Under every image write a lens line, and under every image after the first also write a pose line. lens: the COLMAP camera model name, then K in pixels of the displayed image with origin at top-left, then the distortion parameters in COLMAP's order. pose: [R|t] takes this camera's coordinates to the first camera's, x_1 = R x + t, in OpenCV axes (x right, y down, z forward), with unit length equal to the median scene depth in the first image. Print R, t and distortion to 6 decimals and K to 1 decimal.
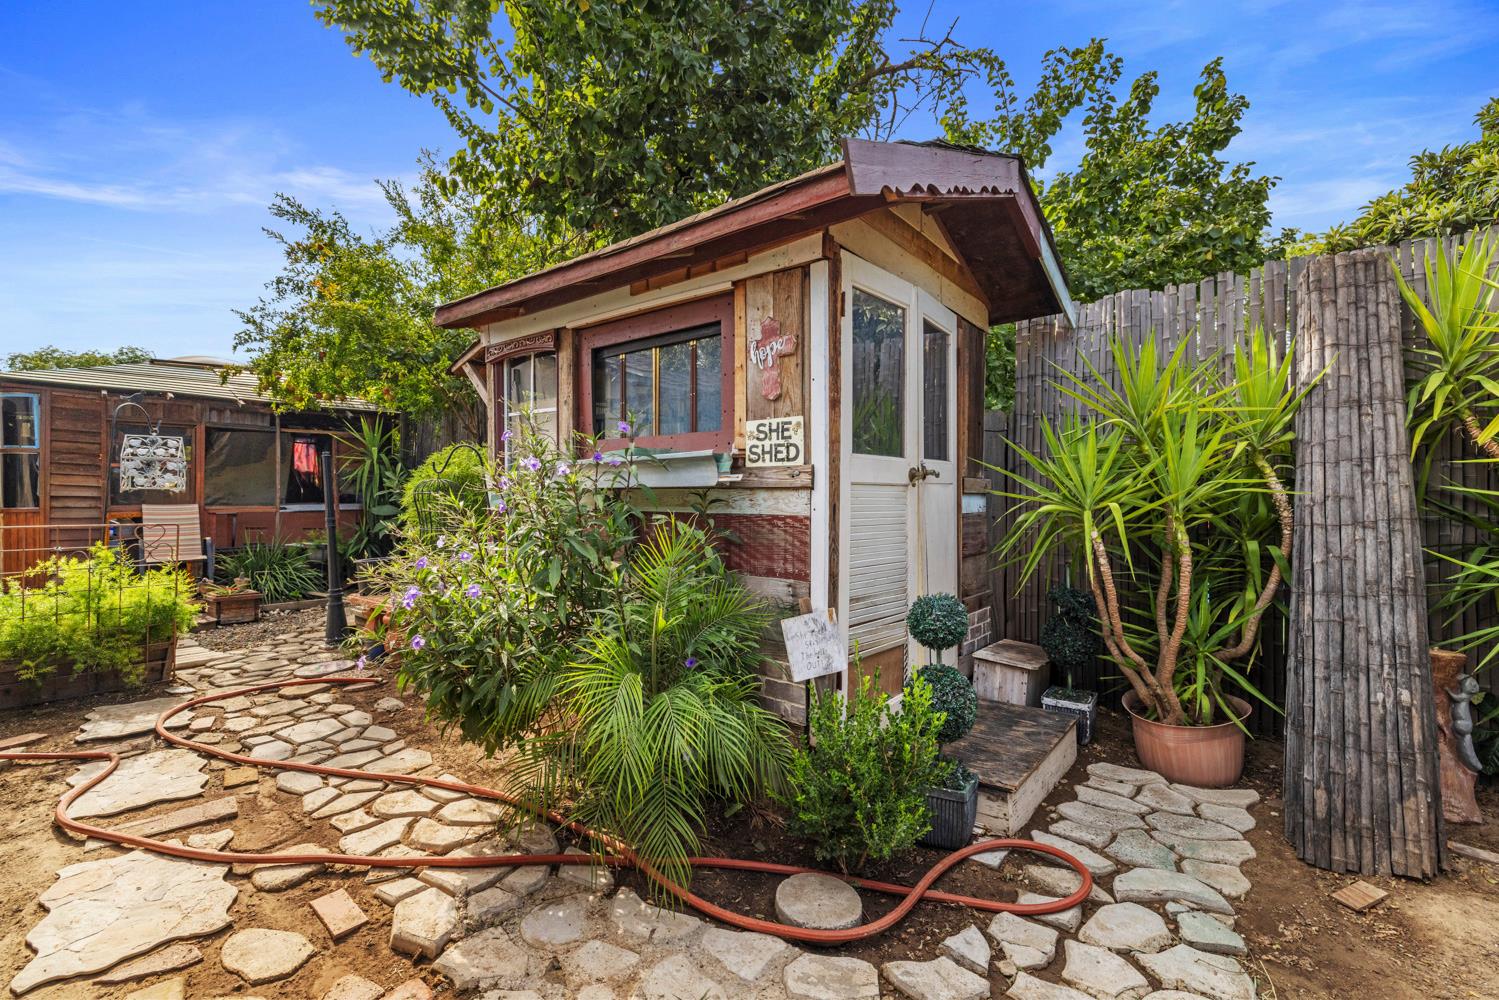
lens RADIAL K [[639.7, 0, 758.8], [0, 639.7, 489.0], [0, 0, 1]] dist [0.003822, 0.000083]
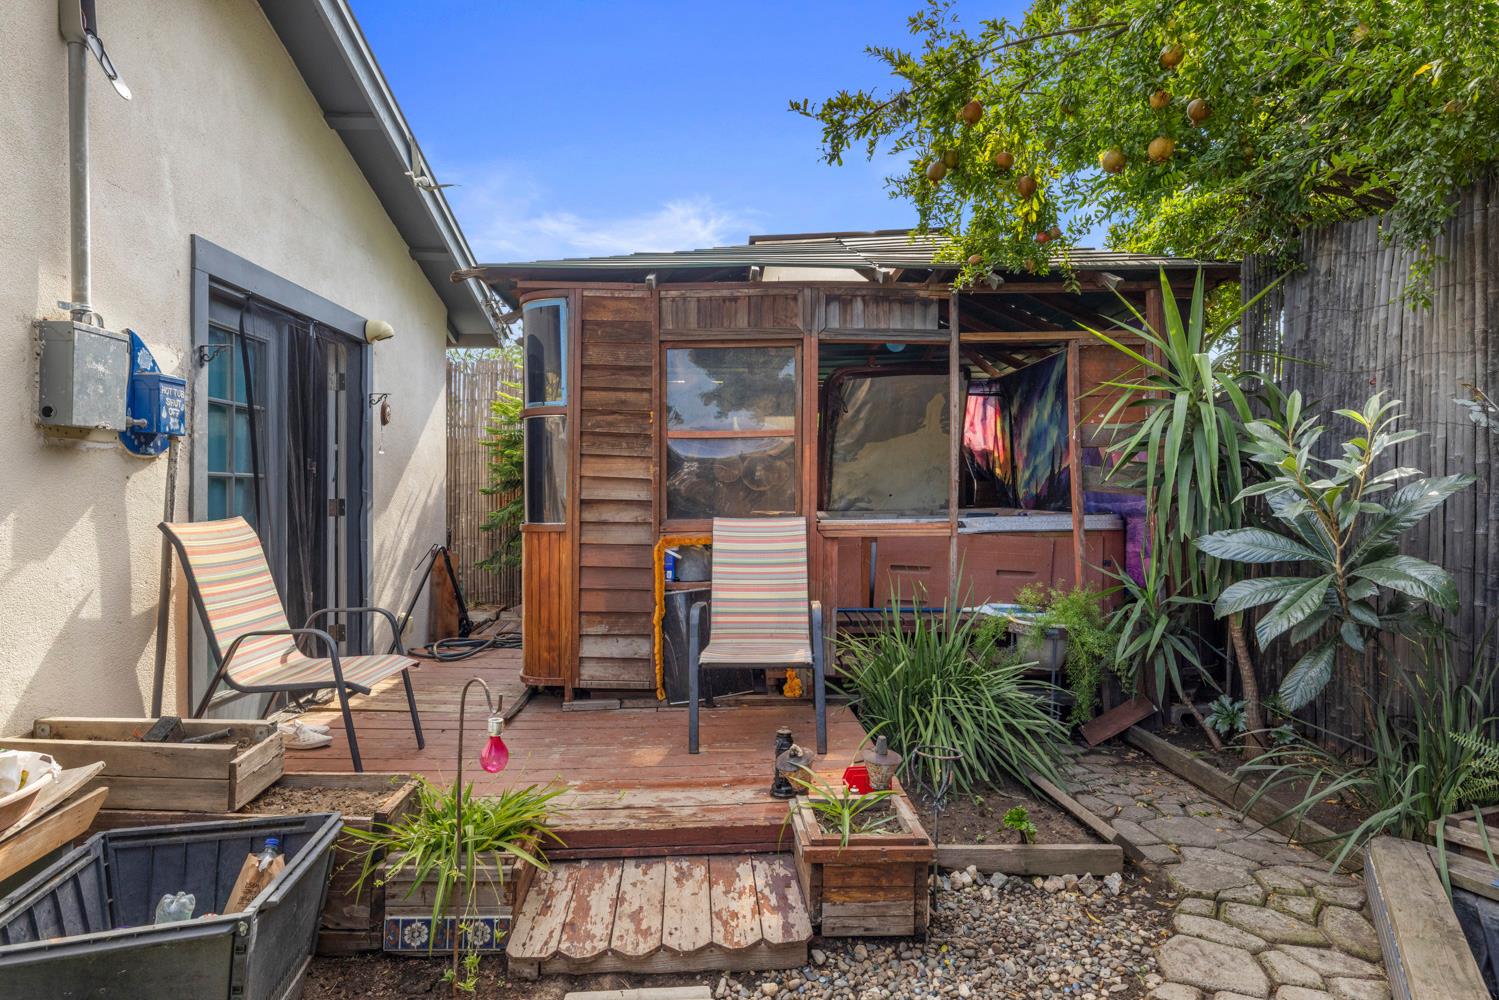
lens RADIAL K [[803.9, 0, 748.3], [0, 803.9, 496.4], [0, 0, 1]] dist [-0.002496, 0.000627]
pose [[0.662982, 0.002177, -0.748632, -0.772155], [0.008536, 0.999909, 0.010467, 0.004740], [0.748586, -0.013330, 0.662903, 0.954987]]
